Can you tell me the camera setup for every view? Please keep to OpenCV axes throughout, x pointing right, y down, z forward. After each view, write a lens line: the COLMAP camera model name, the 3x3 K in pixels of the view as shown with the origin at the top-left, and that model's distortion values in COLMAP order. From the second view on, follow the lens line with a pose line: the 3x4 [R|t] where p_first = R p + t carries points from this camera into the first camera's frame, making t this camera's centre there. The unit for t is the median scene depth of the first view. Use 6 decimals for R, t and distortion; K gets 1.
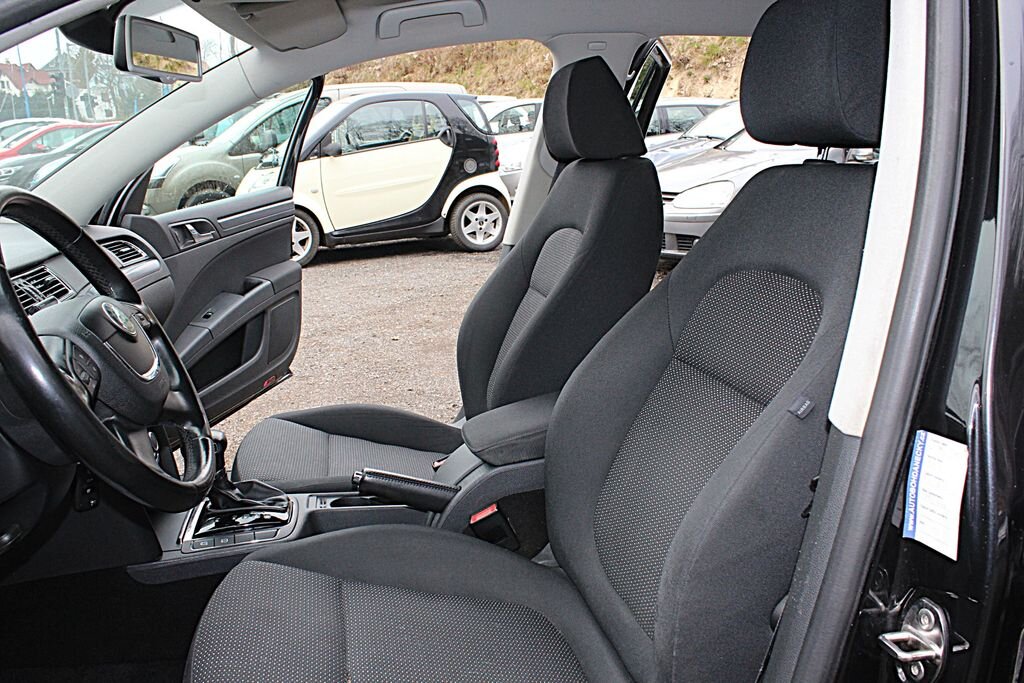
lens RADIAL K [[847.3, 0, 512.0], [0, 847.3, 341.5], [0, 0, 1]] dist [-0.169772, 0.153096]
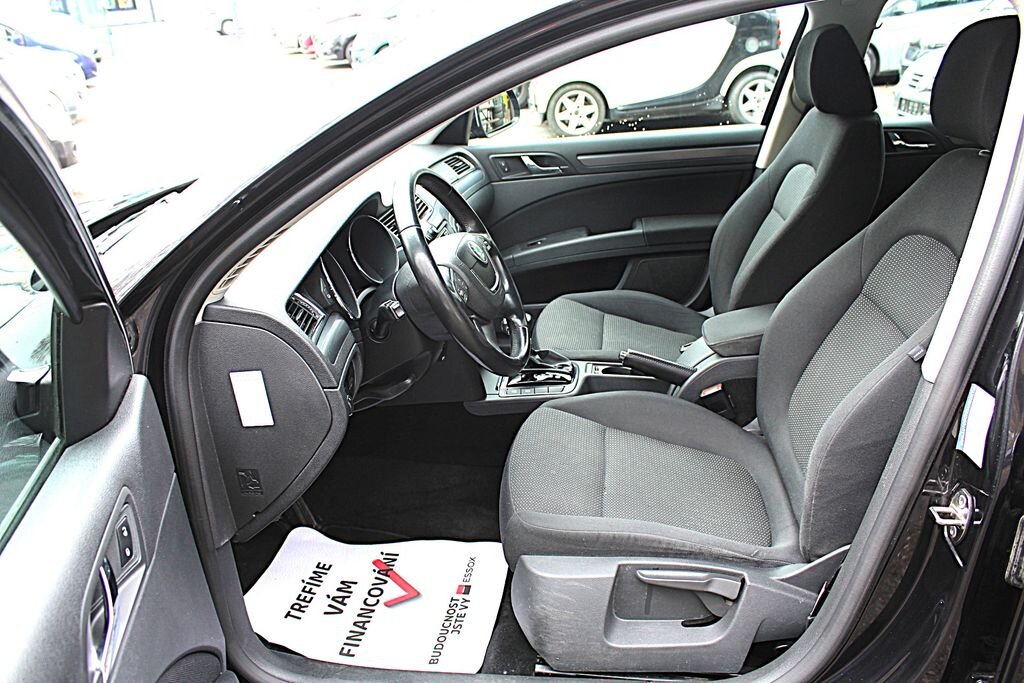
lens RADIAL K [[847.3, 0, 512.0], [0, 847.3, 341.5], [0, 0, 1]] dist [-0.169772, 0.153096]
pose [[0.946142, 0.098586, -0.308376, 0.073394], [-0.041044, 0.981349, 0.187803, -0.117378], [0.321139, -0.165032, 0.932542, -0.367945]]
